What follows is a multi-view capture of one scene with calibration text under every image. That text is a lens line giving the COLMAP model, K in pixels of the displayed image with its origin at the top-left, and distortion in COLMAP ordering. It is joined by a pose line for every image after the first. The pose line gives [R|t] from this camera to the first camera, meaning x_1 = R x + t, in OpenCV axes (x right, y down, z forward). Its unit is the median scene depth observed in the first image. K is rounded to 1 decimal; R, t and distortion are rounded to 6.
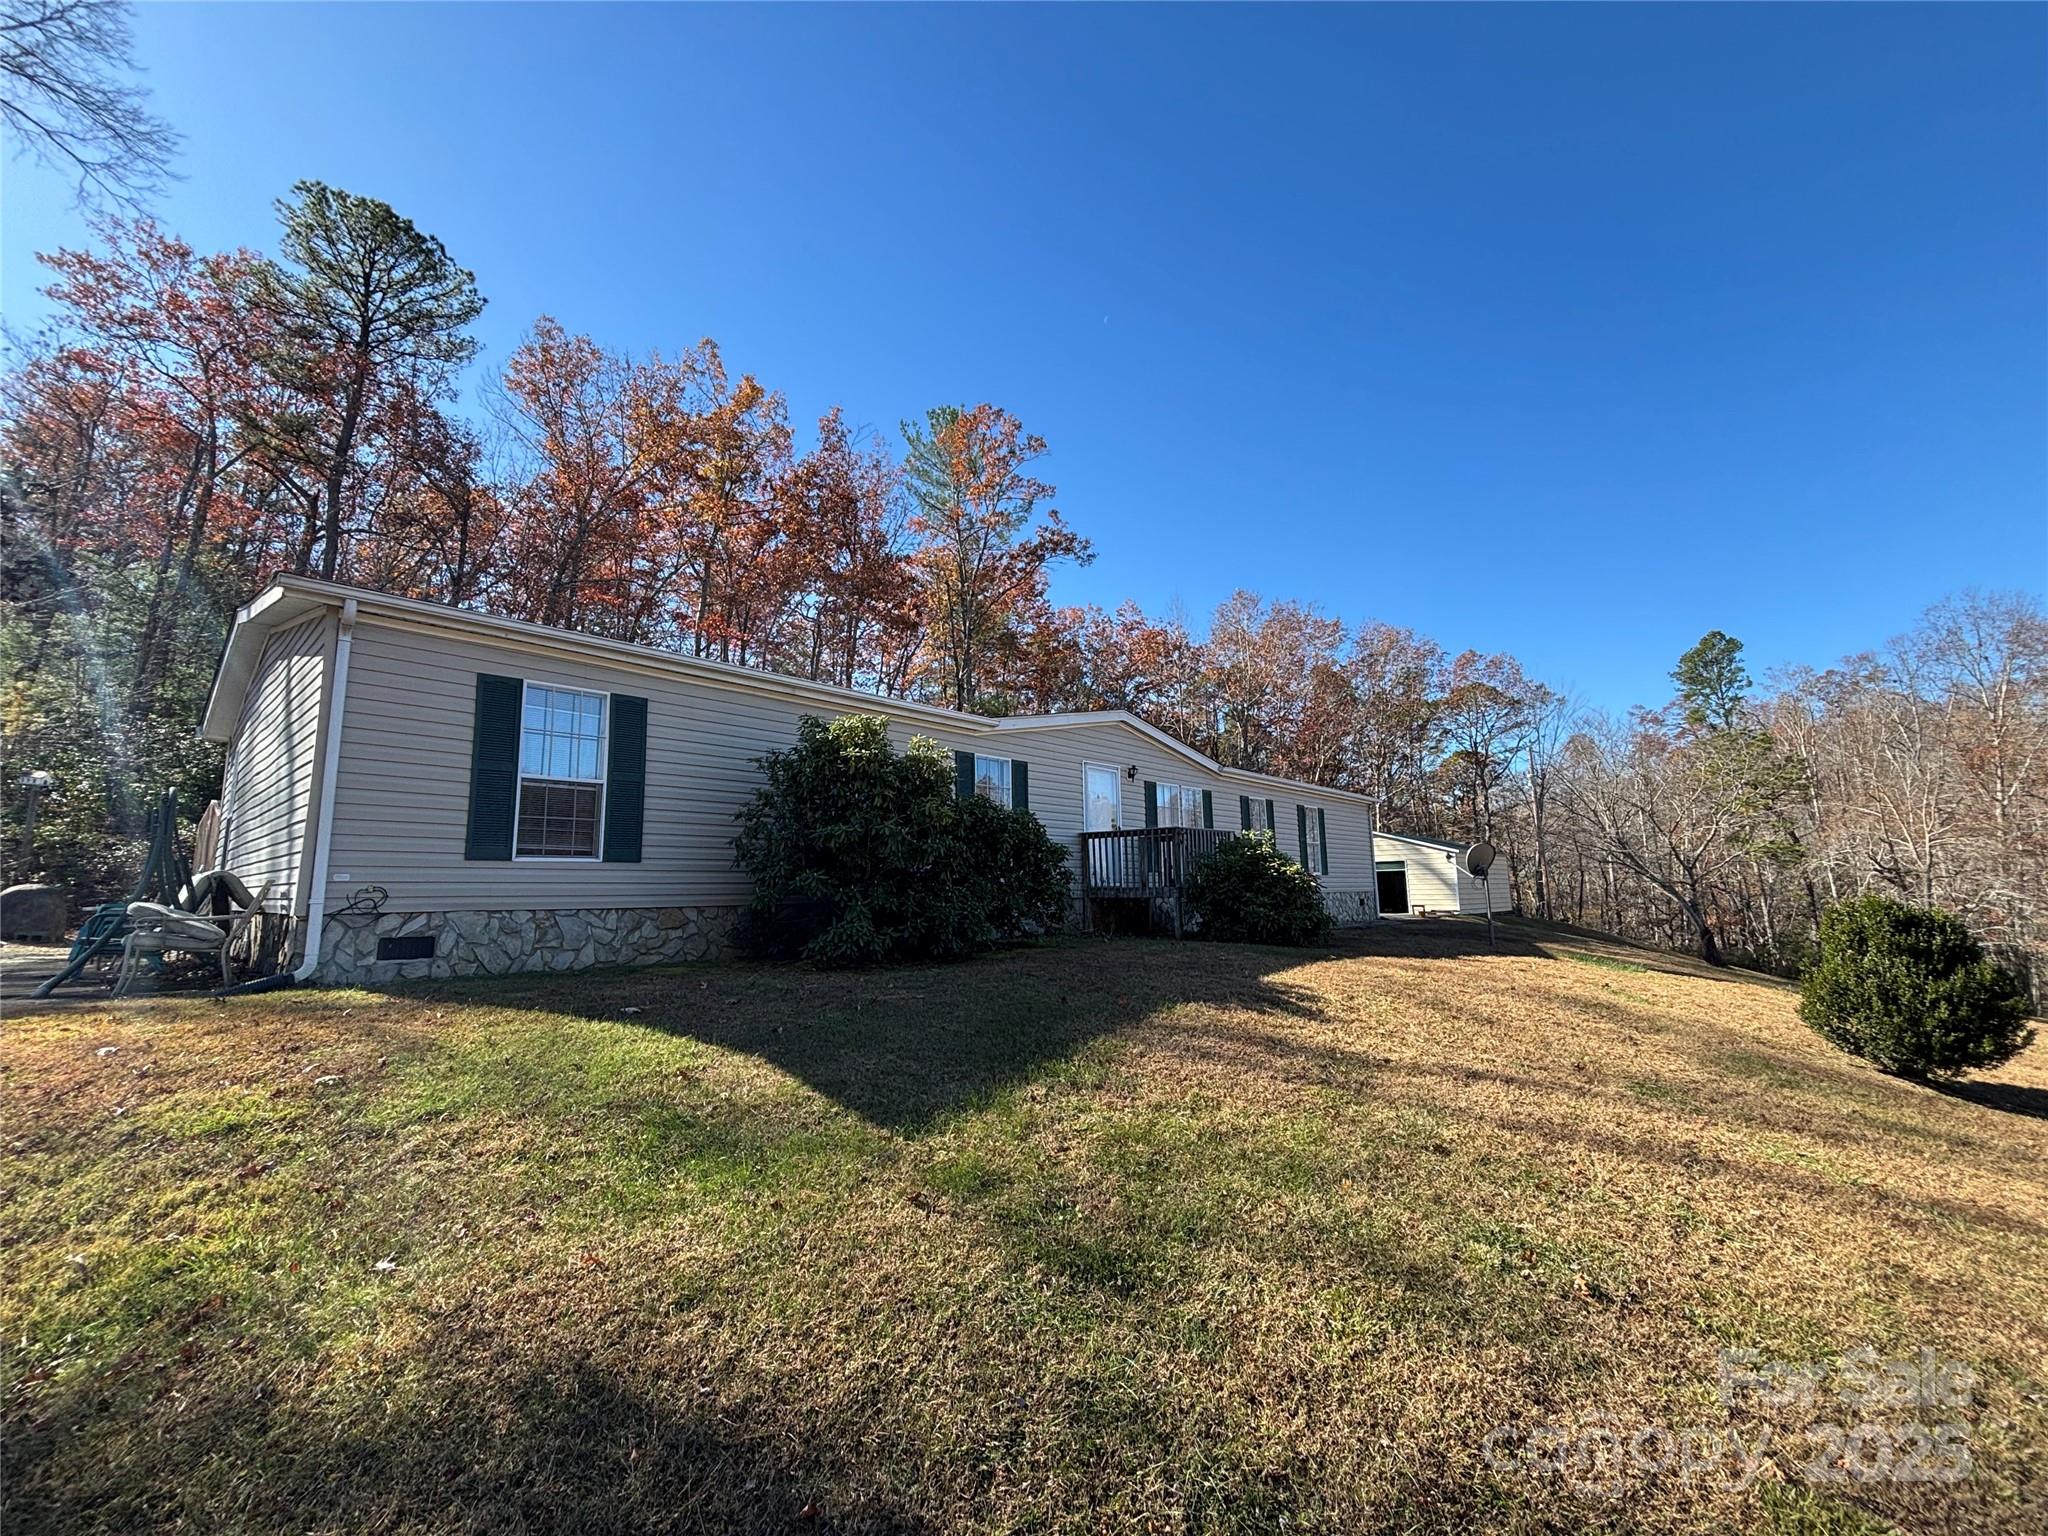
lens RADIAL K [[824.6, 0, 1030.6], [0, 824.6, 780.3], [0, 0, 1]] dist [0.002264, -0.001837]
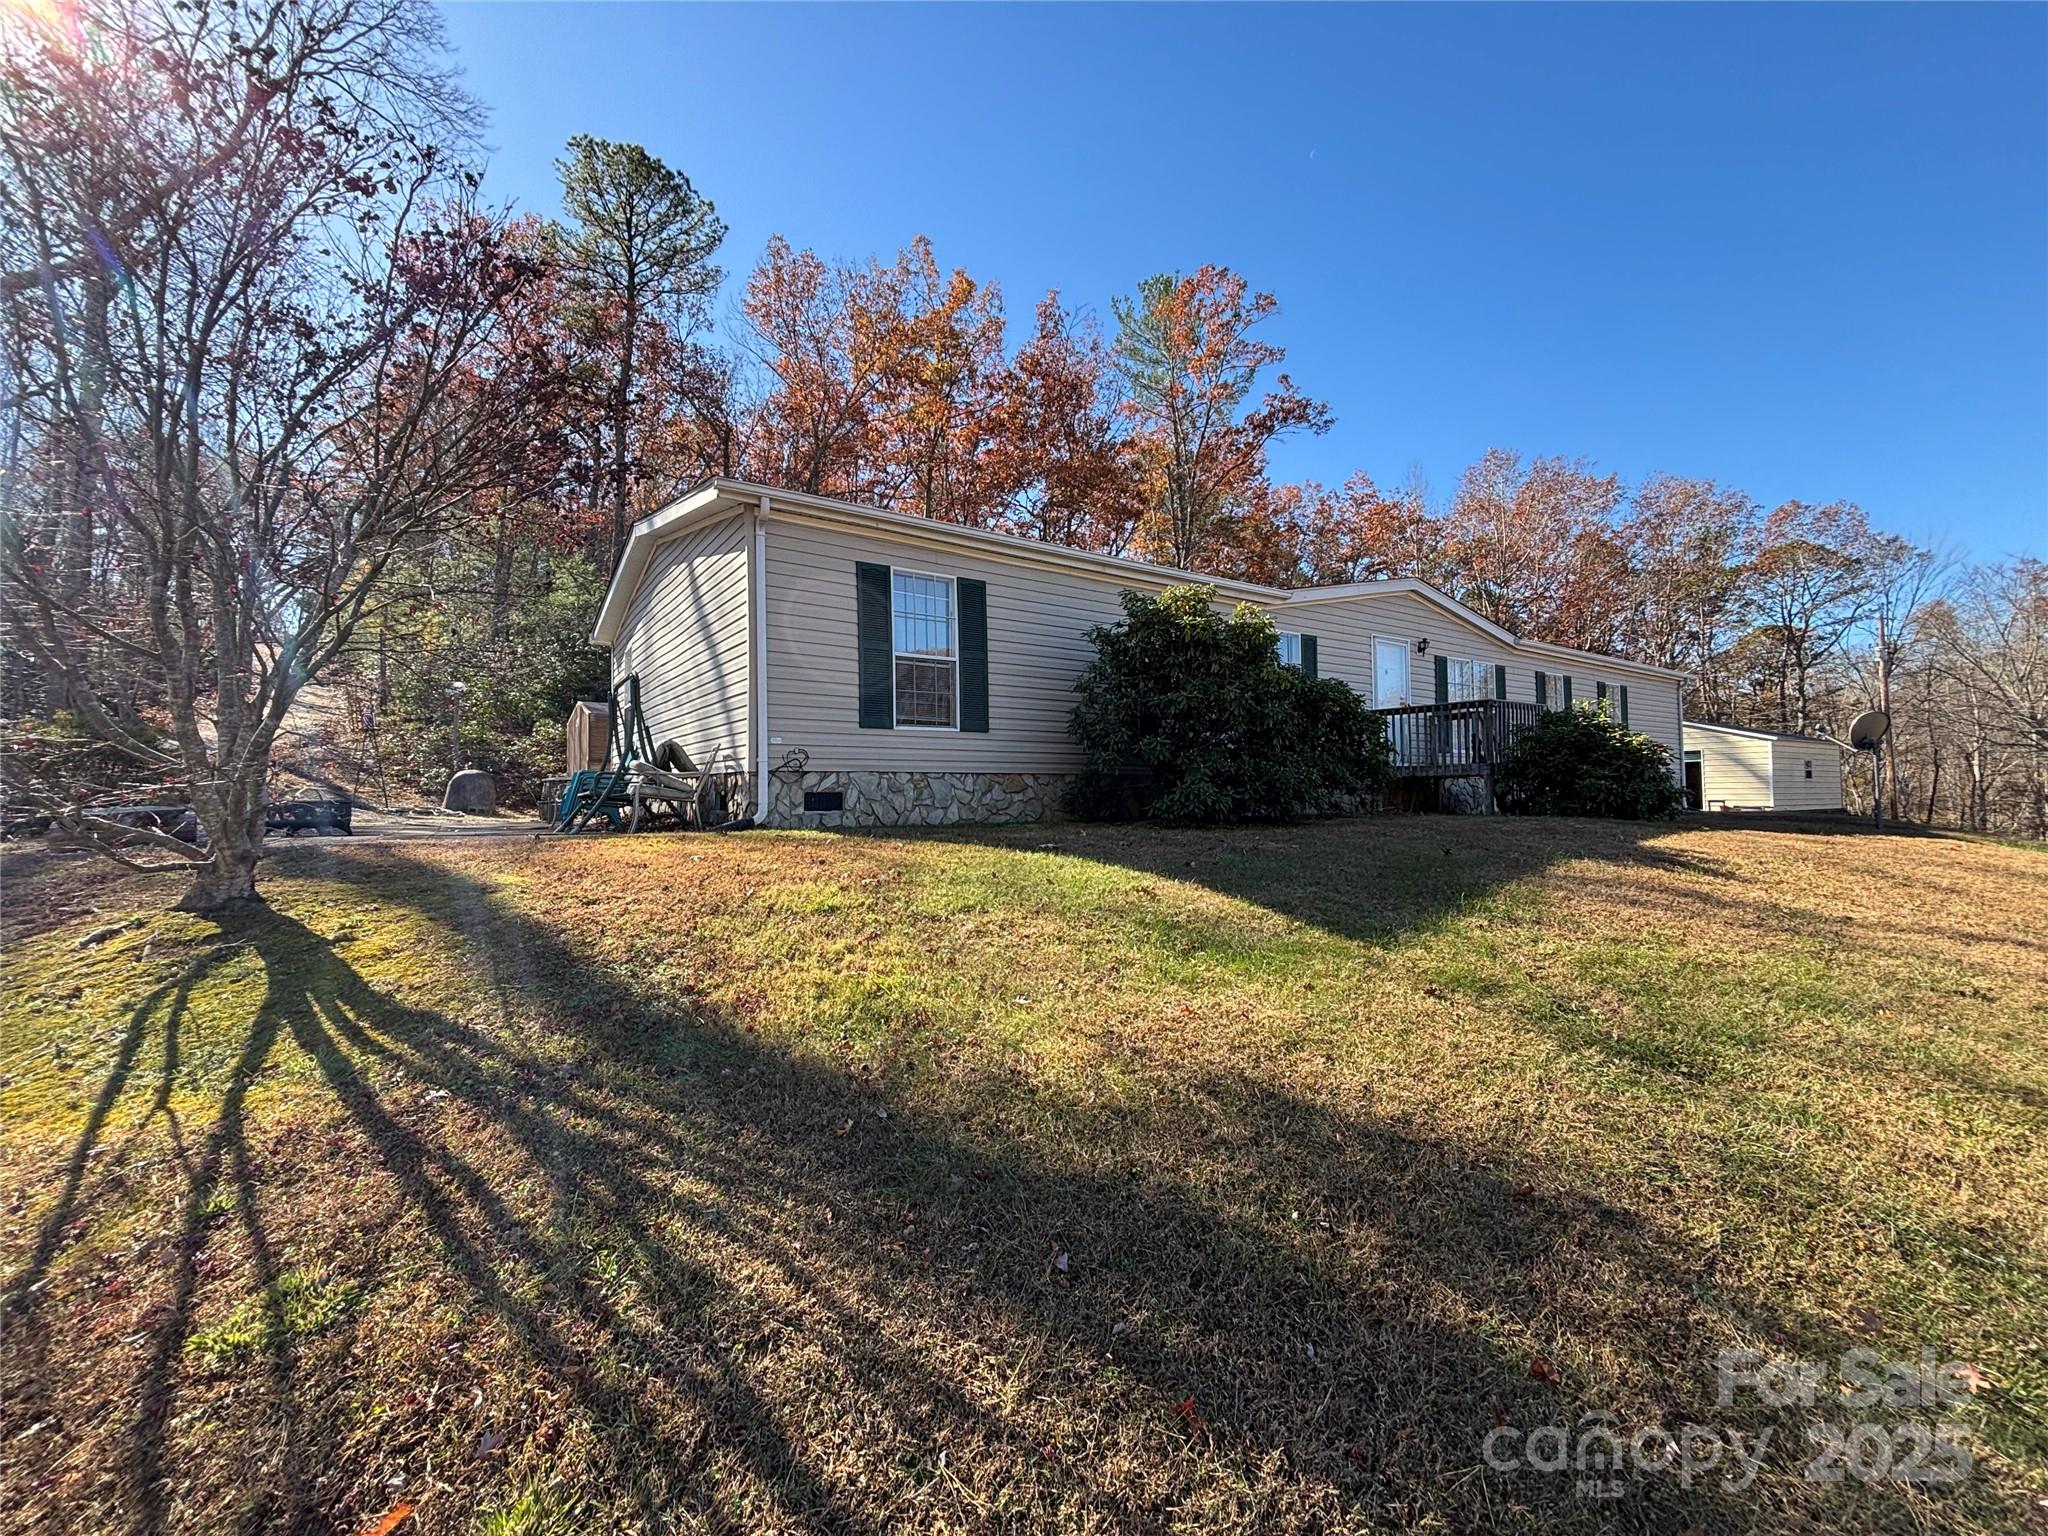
lens RADIAL K [[824.6, 0, 1024.1], [0, 824.6, 779.5], [0, 0, 1]] dist [0.002264, -0.001837]
pose [[0.972441, 0.000182, -0.233150, -0.096002], [0.026959, 0.993204, 0.113218, 0.022182], [0.231586, -0.116383, 0.965828, -0.031318]]
